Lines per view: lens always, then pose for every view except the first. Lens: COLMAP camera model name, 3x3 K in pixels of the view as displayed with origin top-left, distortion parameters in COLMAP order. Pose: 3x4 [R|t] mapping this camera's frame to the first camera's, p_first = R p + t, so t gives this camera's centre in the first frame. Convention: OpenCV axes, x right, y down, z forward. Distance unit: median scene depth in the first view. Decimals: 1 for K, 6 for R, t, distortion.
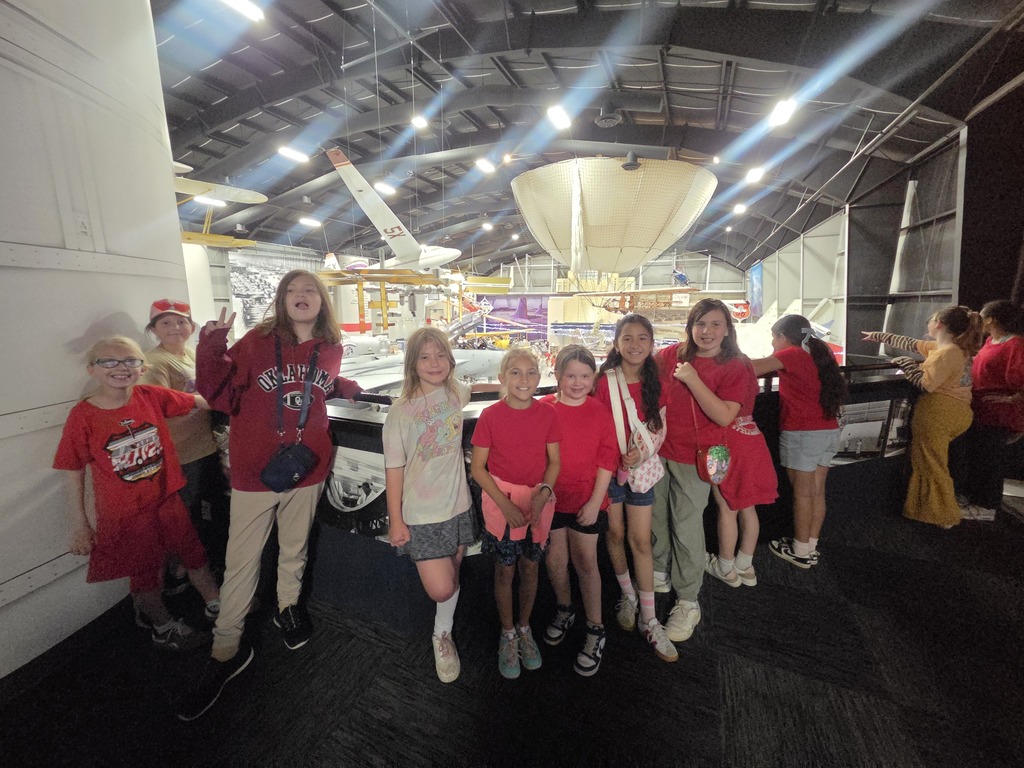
lens RADIAL K [[411.9, 0, 512.0], [0, 411.9, 381.1], [0, 0, 1]] dist [0.002108, -0.000167]
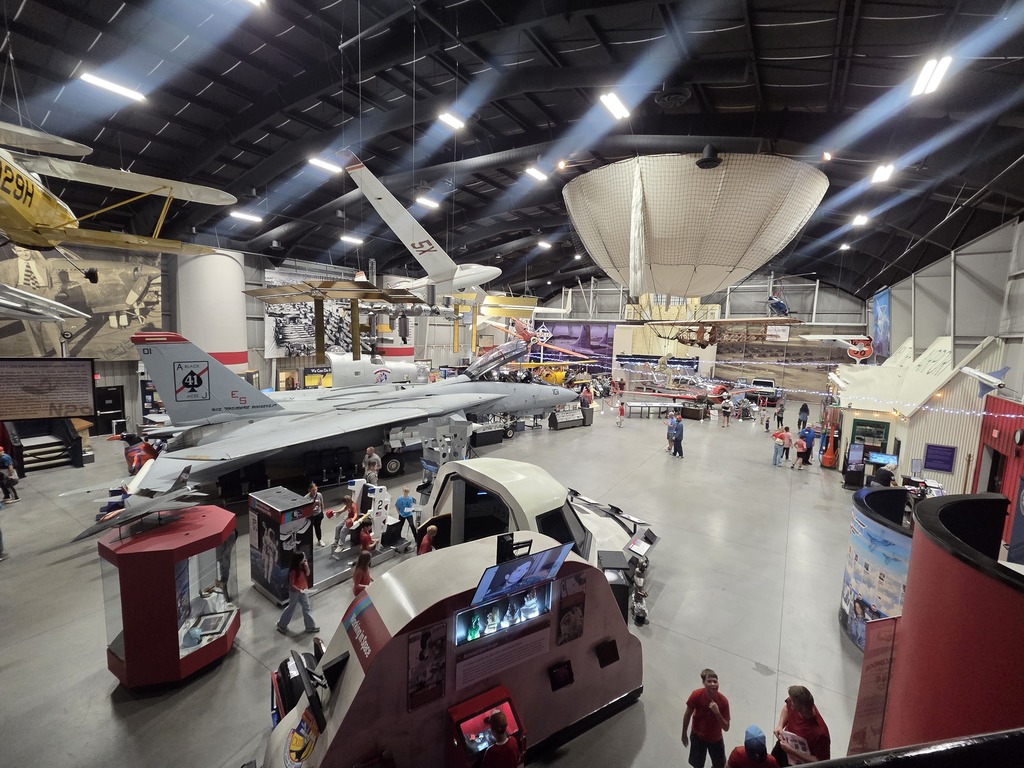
lens RADIAL K [[440.0, 0, 512.2], [0, 440.0, 383.5], [0, 0, 1]] dist [0.003167, 0.000035]
pose [[0.986335, 0.047226, -0.157838, 0.053285], [-0.057552, 0.996446, -0.061505, -0.021082], [0.154372, 0.069748, 0.985548, 0.105569]]
